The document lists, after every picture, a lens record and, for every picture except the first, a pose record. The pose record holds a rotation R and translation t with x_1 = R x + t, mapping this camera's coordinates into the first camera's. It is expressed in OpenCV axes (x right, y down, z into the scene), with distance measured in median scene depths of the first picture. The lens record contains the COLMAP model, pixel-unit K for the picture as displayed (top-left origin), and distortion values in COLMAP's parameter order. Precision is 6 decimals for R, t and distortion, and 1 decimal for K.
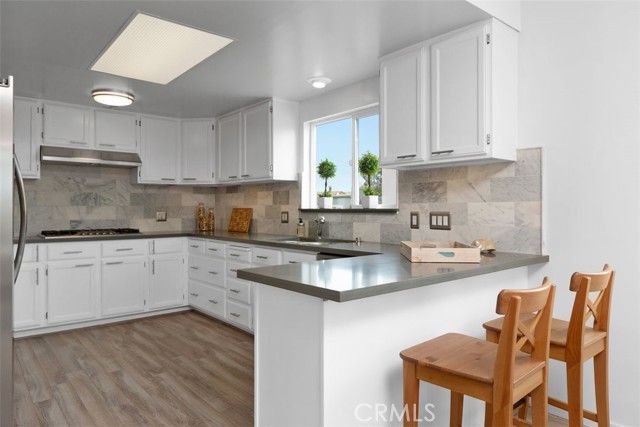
lens RADIAL K [[413.1, 0, 320.0], [0, 413.1, 213.5], [0, 0, 1]] dist [0.001138, 0.001086]
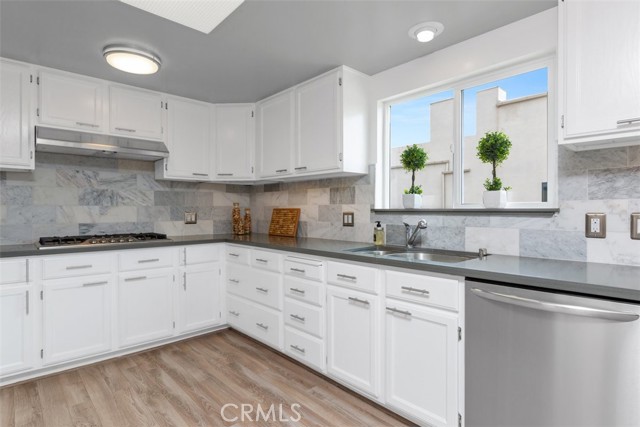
lens RADIAL K [[338.0, 0, 320.5], [0, 338.0, 215.6], [0, 0, 1]] dist [0.003529, 0.000401]
pose [[0.999179, -0.001316, 0.040500, -0.169672], [0.001112, 0.999987, 0.005062, -0.002098], [-0.040506, -0.005013, 0.999167, 0.339096]]
